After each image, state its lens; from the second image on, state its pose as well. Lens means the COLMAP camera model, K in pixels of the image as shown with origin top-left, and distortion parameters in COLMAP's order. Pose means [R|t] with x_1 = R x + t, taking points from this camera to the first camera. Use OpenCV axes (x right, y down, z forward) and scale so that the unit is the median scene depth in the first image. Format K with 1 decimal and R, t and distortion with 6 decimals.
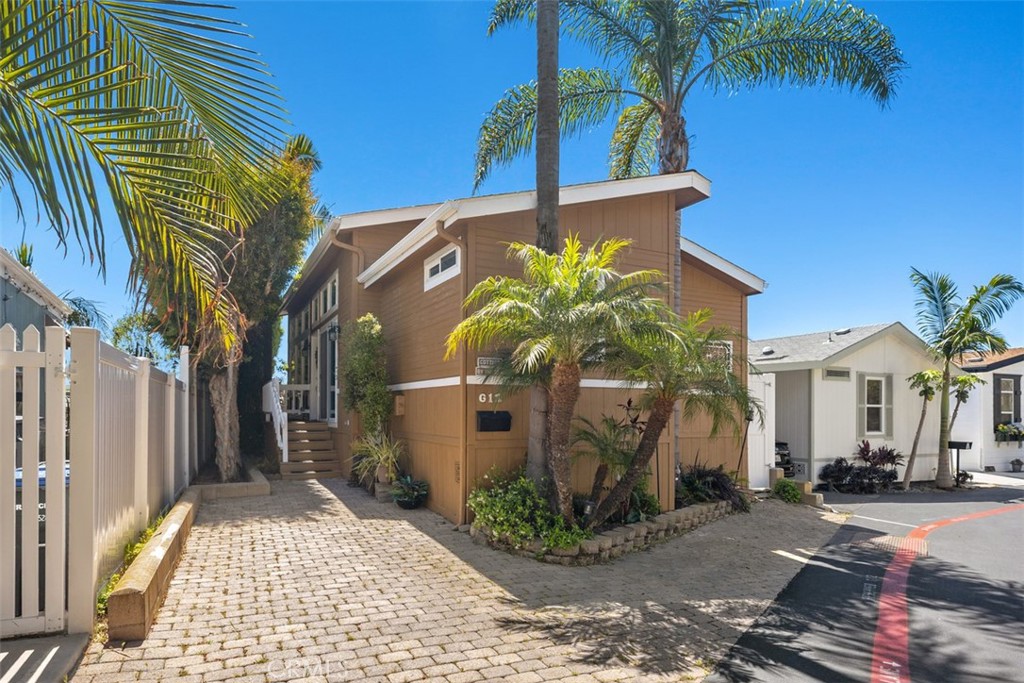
lens RADIAL K [[580.6, 0, 518.7], [0, 580.6, 413.8], [0, 0, 1]] dist [0.003608, 0.007694]
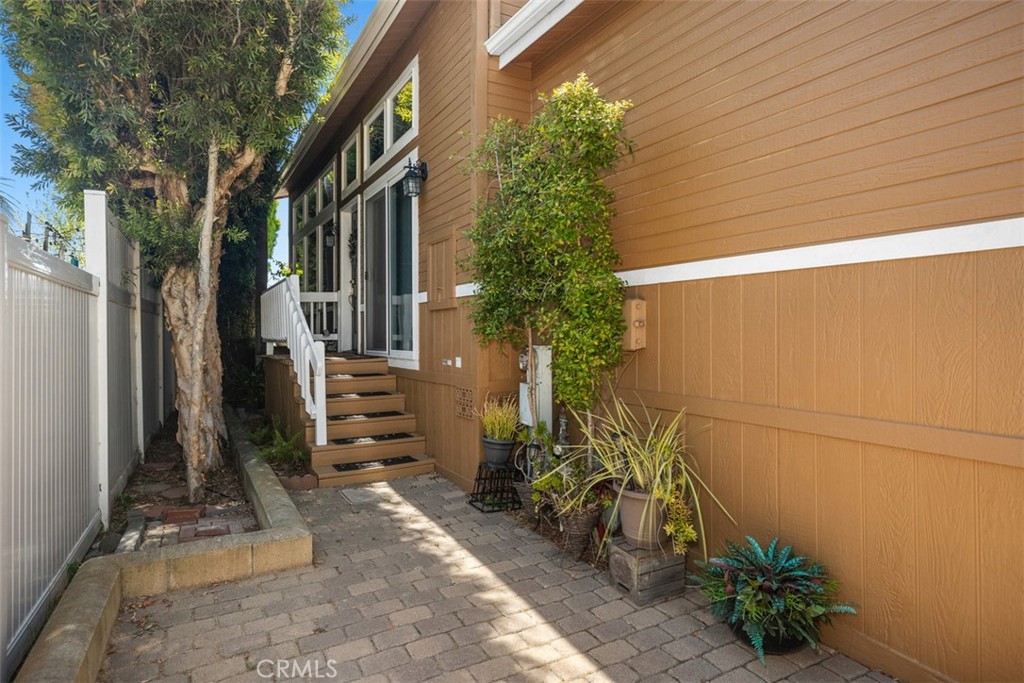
lens RADIAL K [[580.6, 0, 511.0], [0, 580.6, 333.7], [0, 0, 1]] dist [0.003608, 0.007694]
pose [[0.999697, -0.009421, 0.022739, -0.240659], [0.009438, 0.999955, -0.000668, -0.006510], [-0.022731, 0.000882, 0.999741, 0.486585]]
